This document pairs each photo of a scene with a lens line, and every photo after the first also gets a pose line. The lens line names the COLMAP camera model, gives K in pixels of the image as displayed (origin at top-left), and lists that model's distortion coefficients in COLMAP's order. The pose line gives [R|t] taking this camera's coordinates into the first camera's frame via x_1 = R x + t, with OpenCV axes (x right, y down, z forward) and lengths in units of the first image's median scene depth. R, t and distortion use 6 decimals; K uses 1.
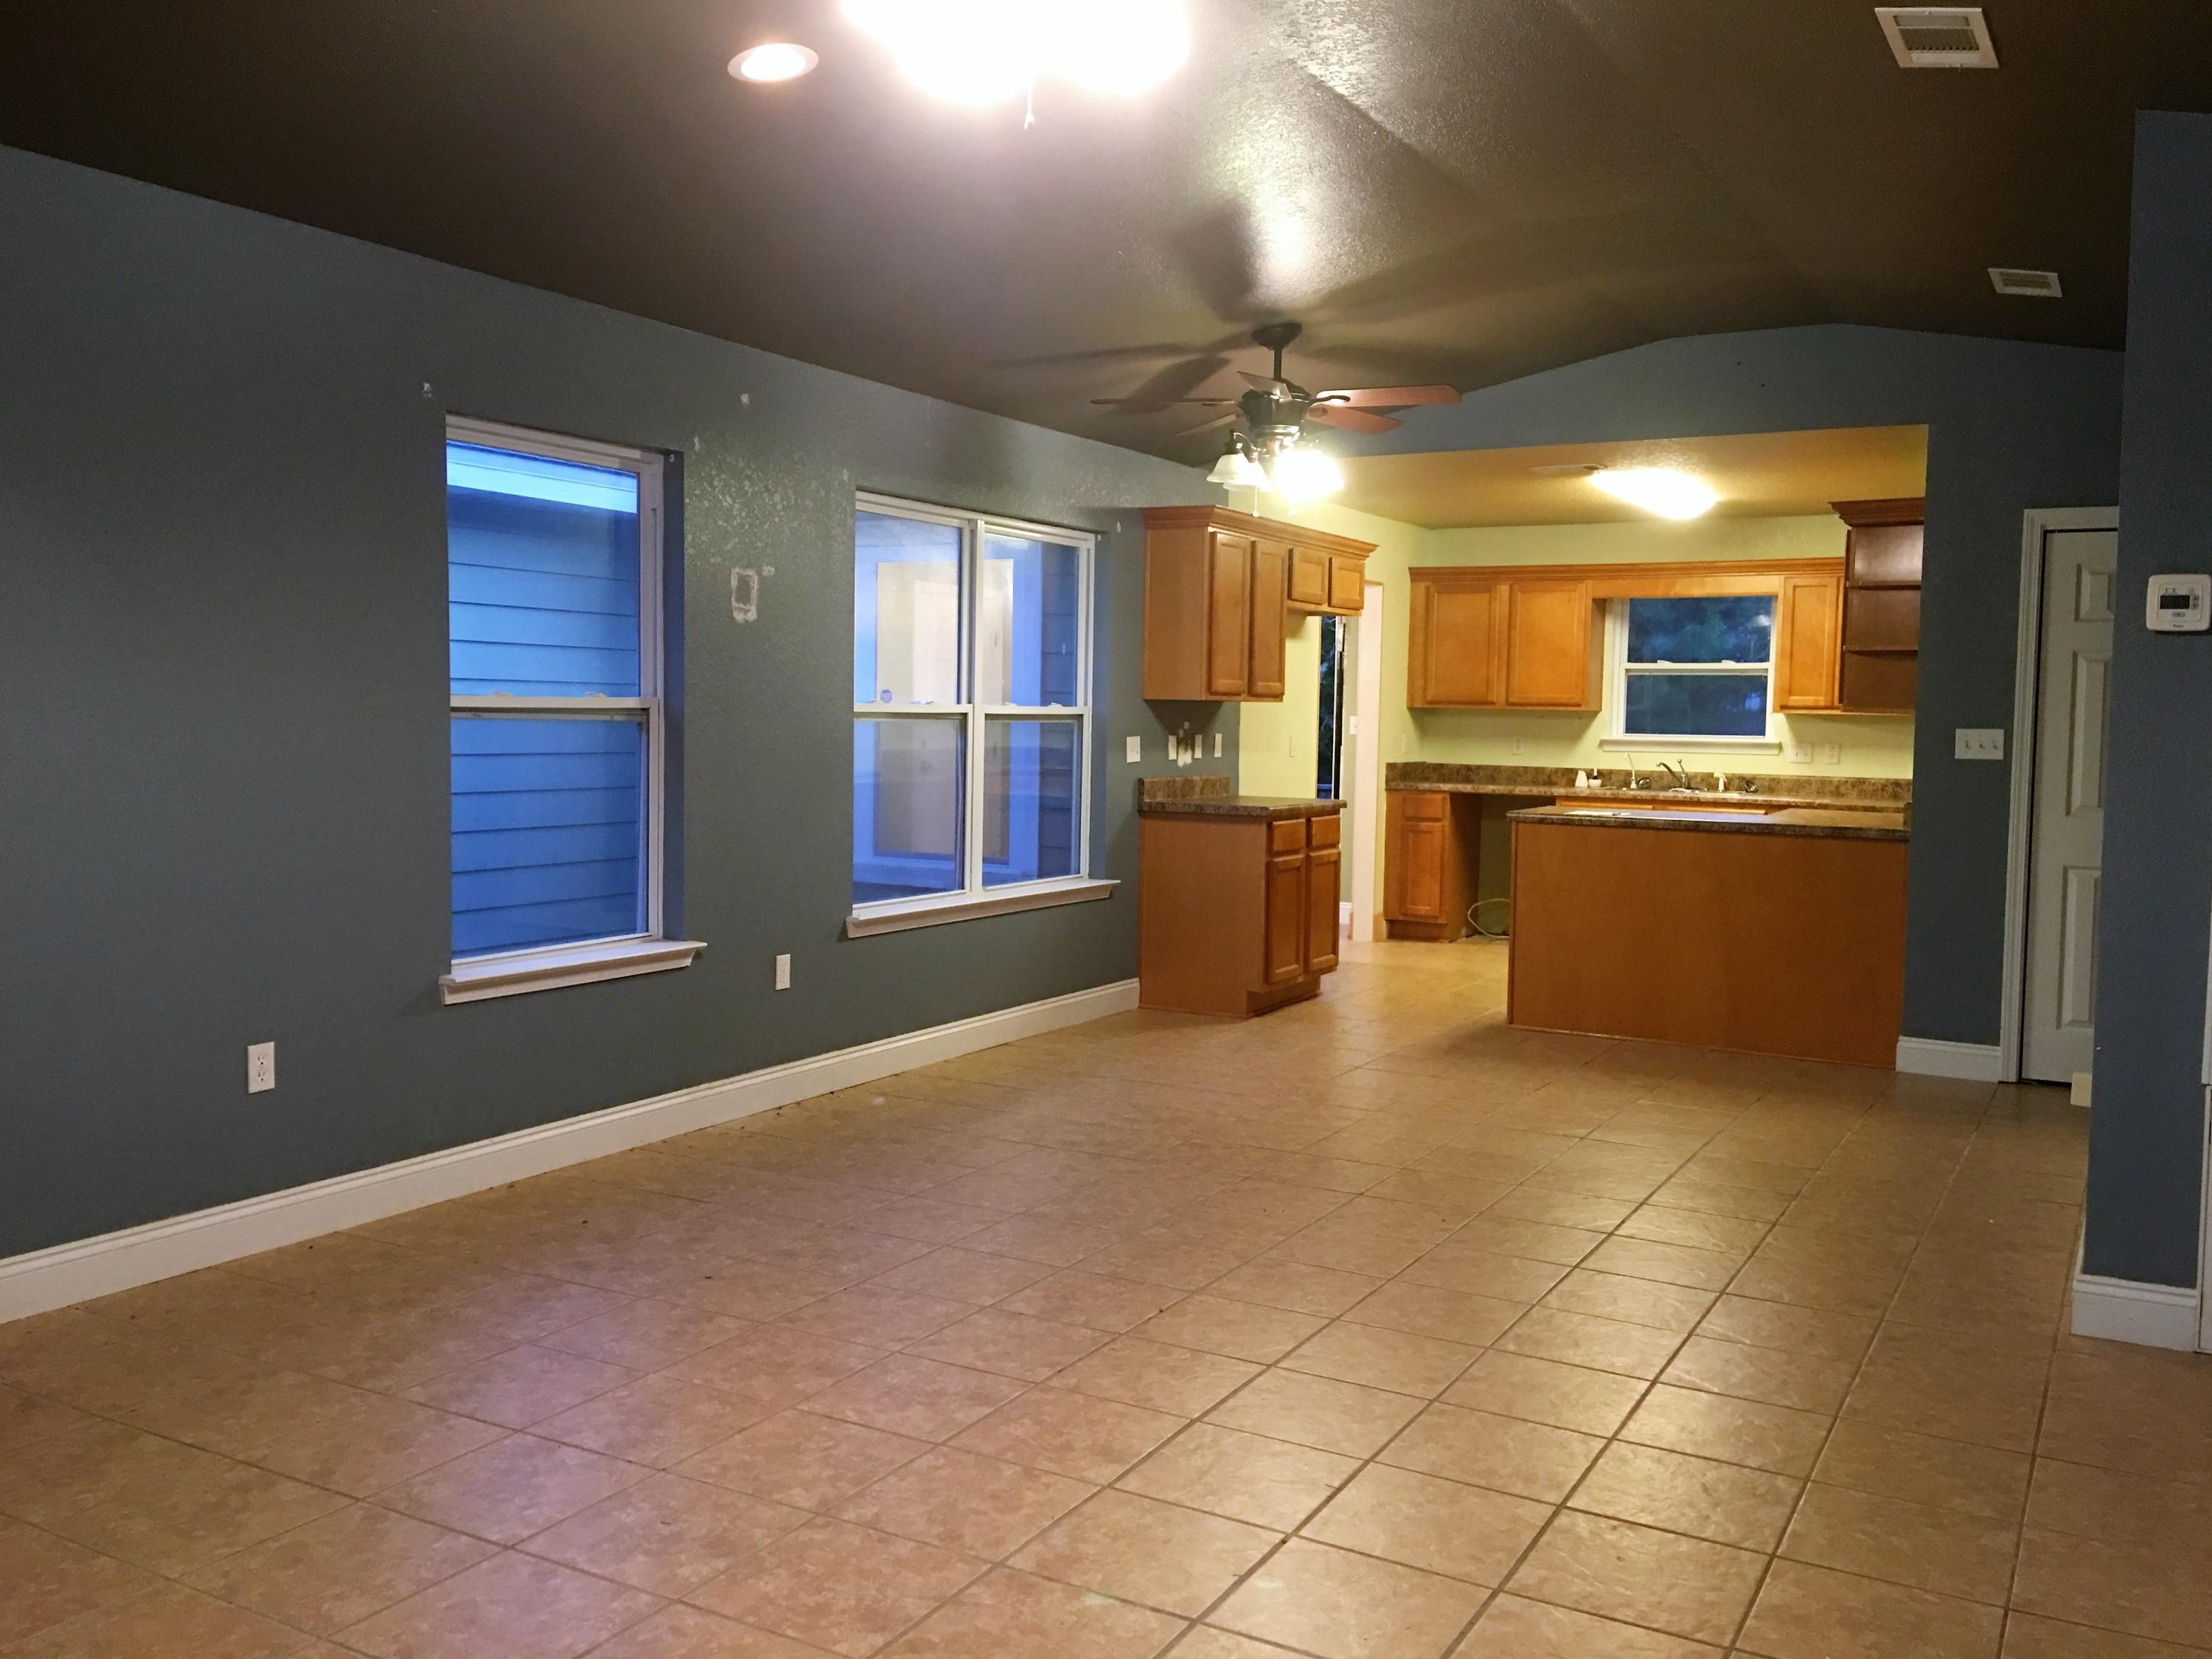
lens RADIAL K [[2028.9, 0, 1134.1], [0, 2028.9, 816.3], [0, 0, 1]] dist [0.135951, -0.231161]
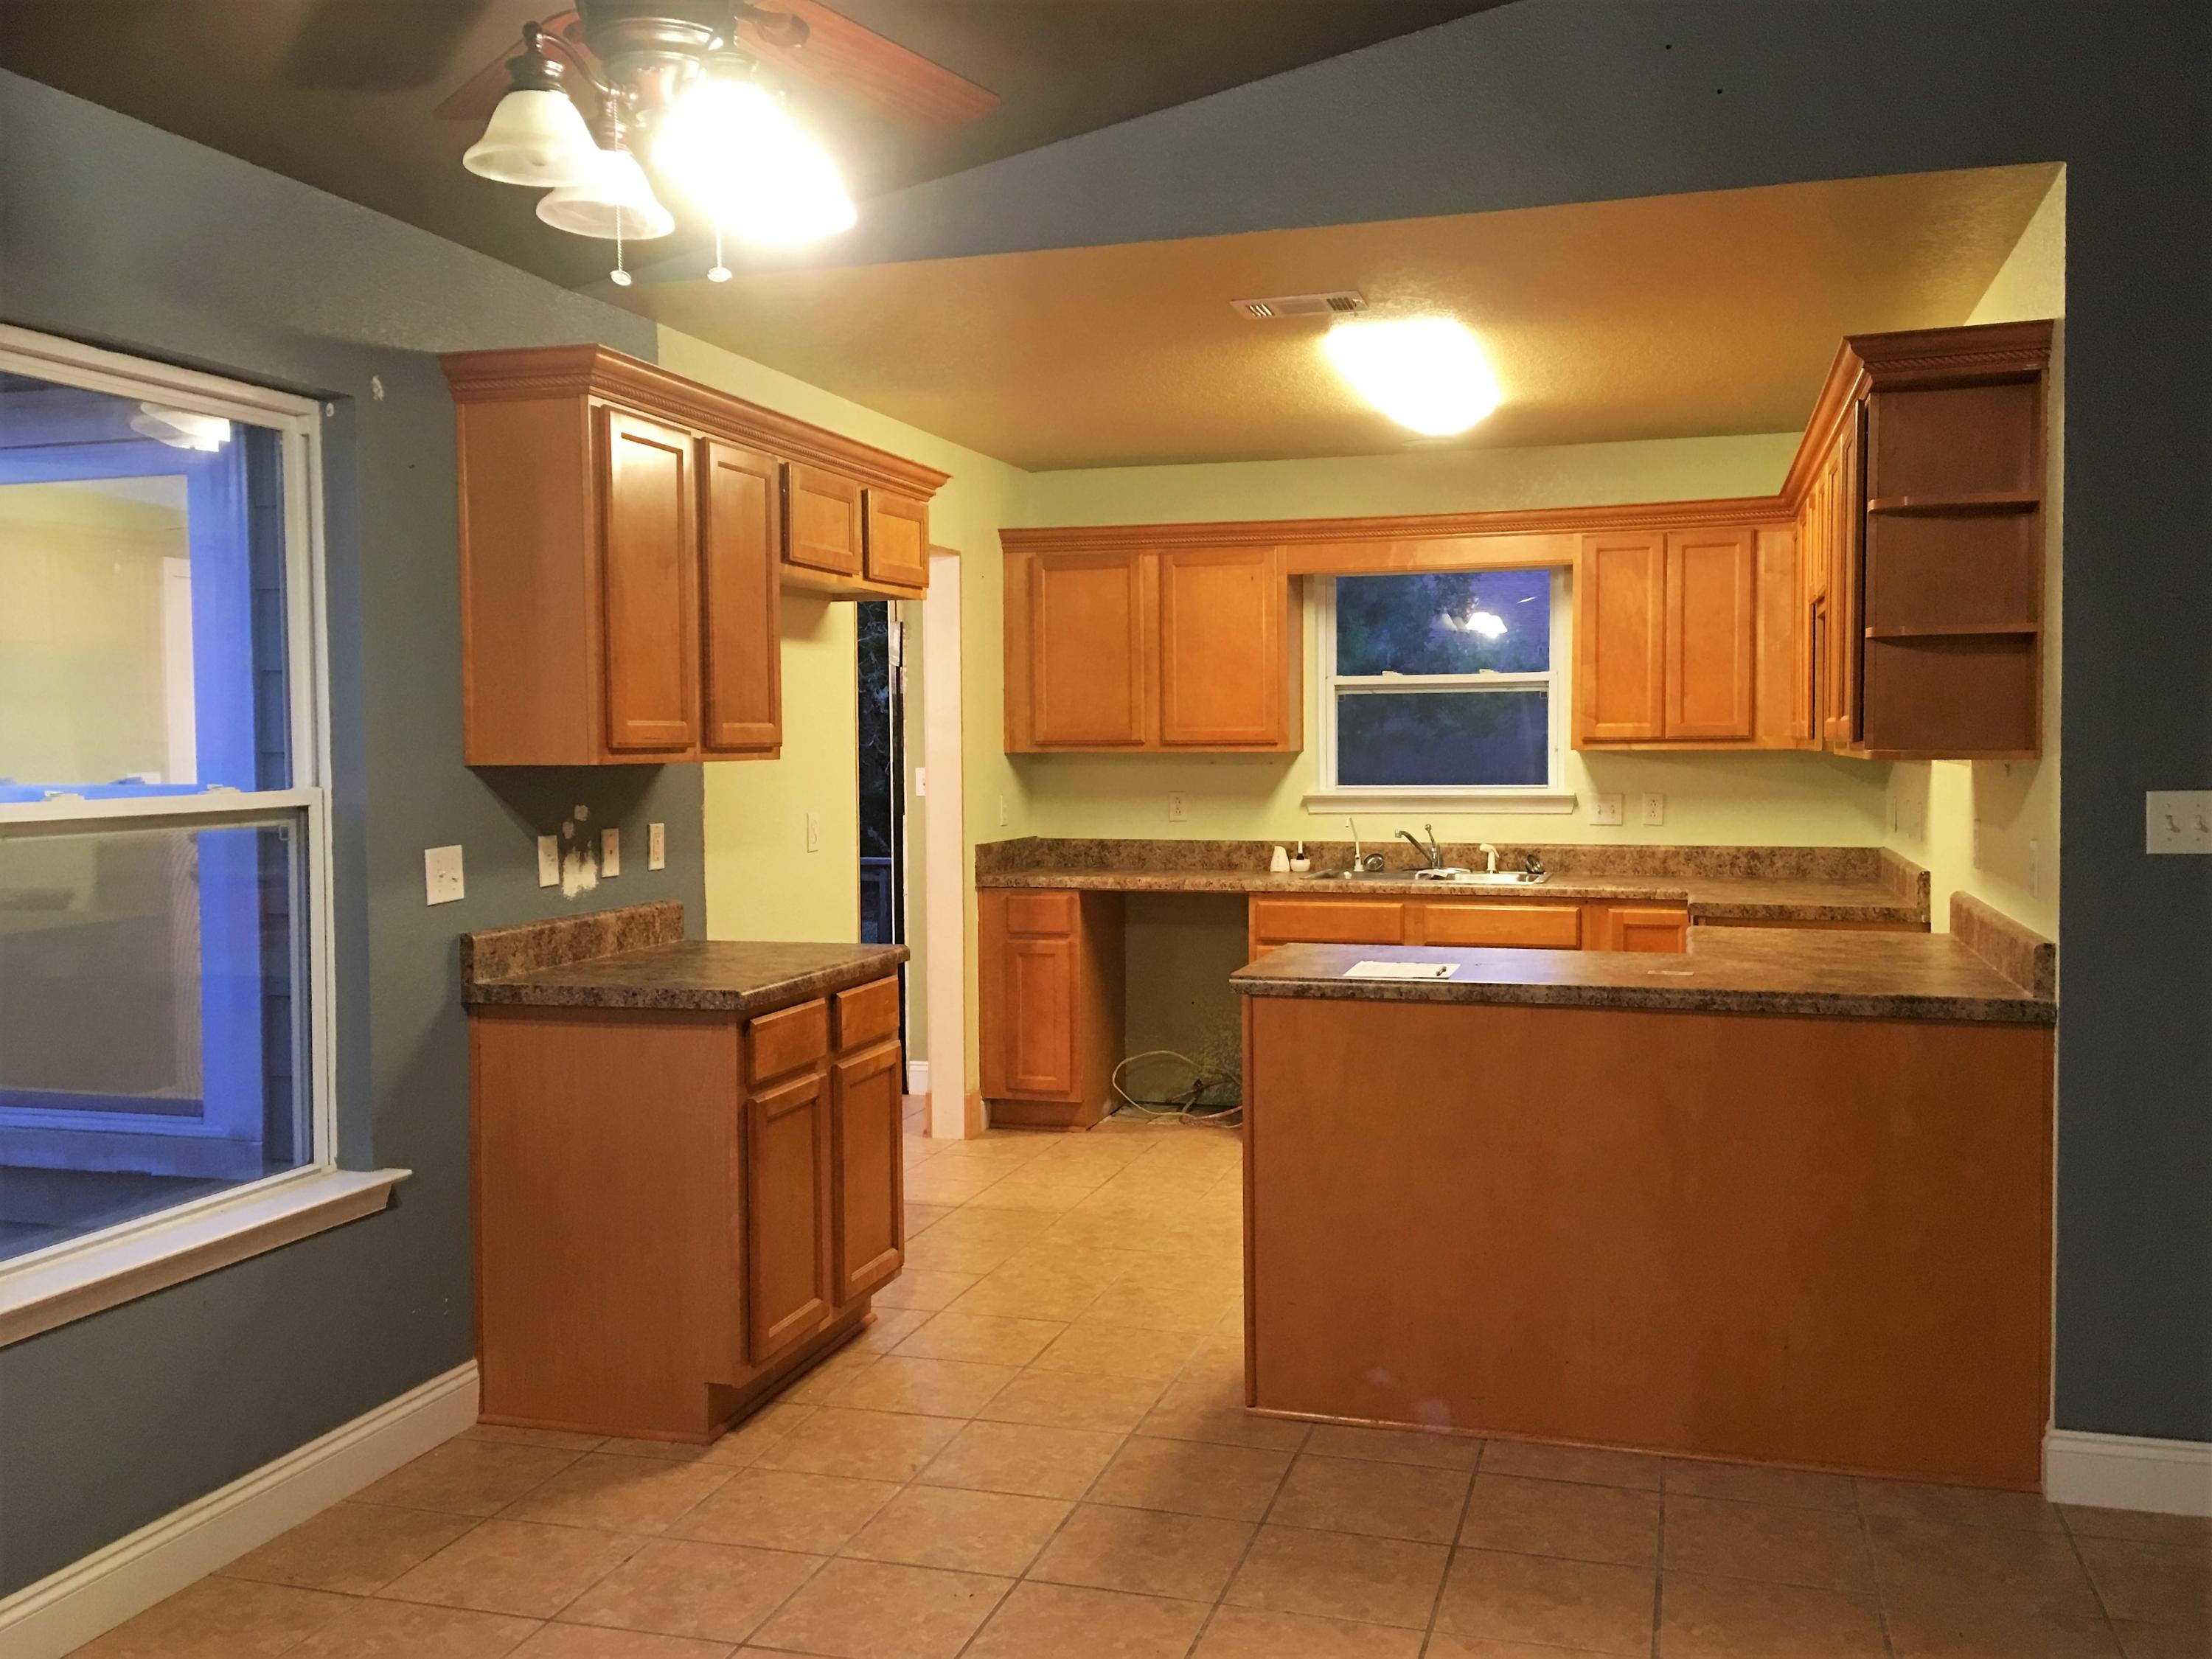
lens RADIAL K [[2028.9, 0, 1134.1], [0, 2028.9, 816.3], [0, 0, 1]] dist [0.135951, -0.231161]
pose [[0.977792, -0.033629, 0.206861, 0.044227], [0.035997, 0.999322, -0.007692, -0.028552], [-0.206462, 0.014967, 0.978340, 0.390931]]
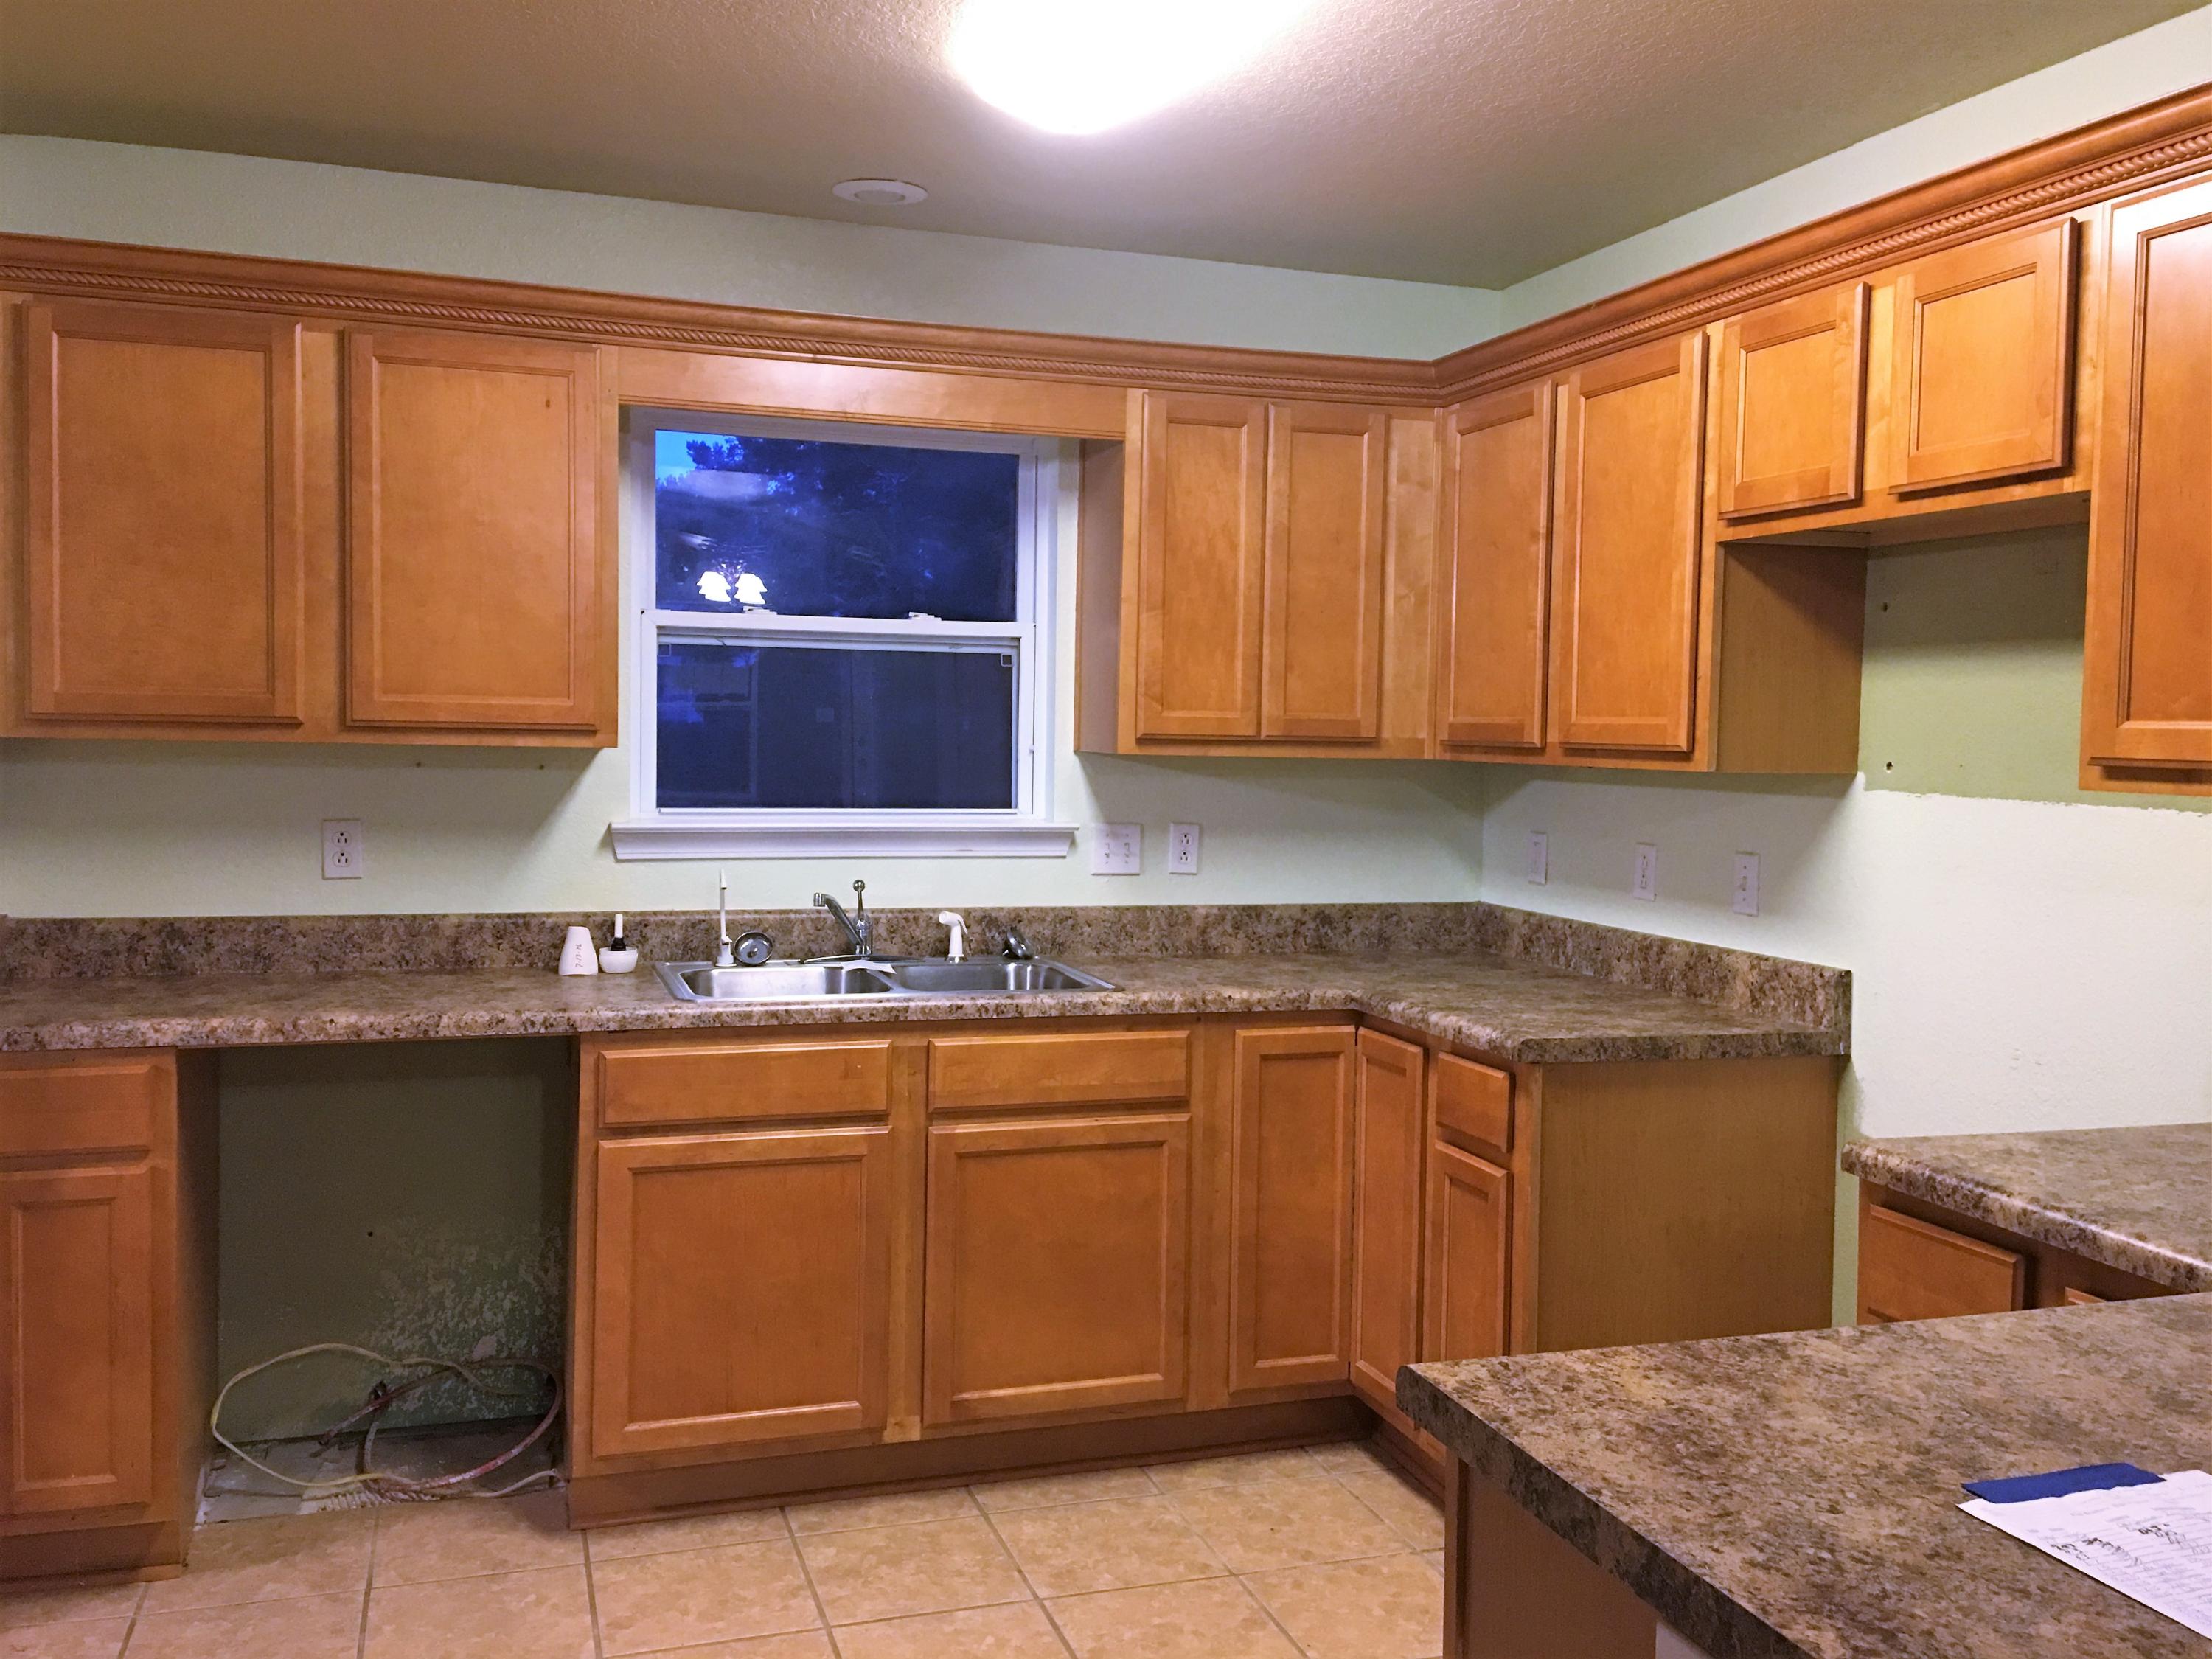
lens RADIAL K [[1917.8, 0, 1118.7], [0, 1917.8, 808.1], [0, 0, 1]] dist [0.114752, -0.153497]
pose [[0.690431, -0.037653, 0.722418, 0.052300], [0.030741, 0.999270, 0.022703, -0.046362], [-0.722745, 0.006533, 0.691084, 0.721206]]
